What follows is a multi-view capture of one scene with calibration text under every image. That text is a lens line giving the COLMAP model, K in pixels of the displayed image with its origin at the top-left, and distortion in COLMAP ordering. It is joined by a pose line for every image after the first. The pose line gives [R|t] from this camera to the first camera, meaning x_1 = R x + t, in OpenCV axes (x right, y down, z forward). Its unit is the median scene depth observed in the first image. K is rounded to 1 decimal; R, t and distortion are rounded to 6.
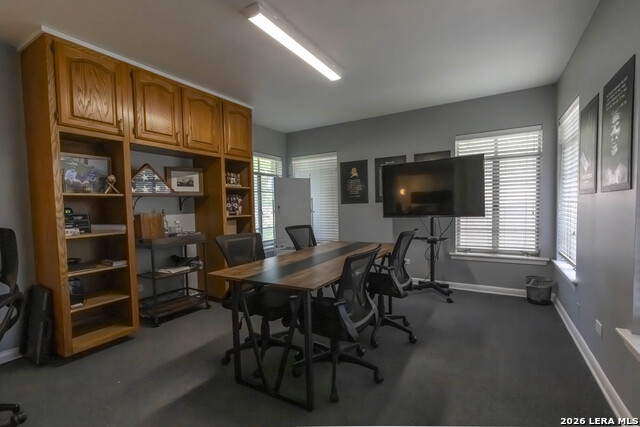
lens RADIAL K [[291.0, 0, 322.9], [0, 291.0, 218.0], [0, 0, 1]] dist [-0.001100, -0.000493]
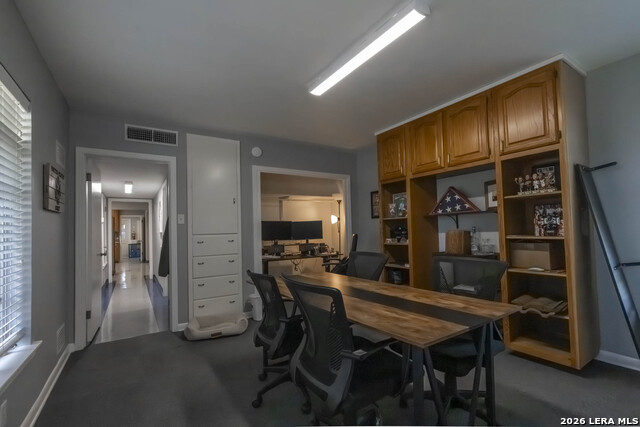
lens RADIAL K [[291.0, 0, 322.2], [0, 291.0, 216.1], [0, 0, 1]] dist [-0.001100, -0.000493]
pose [[-0.435054, -0.010044, -0.900348, 0.625257], [0.002495, 0.999920, -0.012361, -0.058494], [0.900401, -0.007624, -0.434995, 1.025803]]
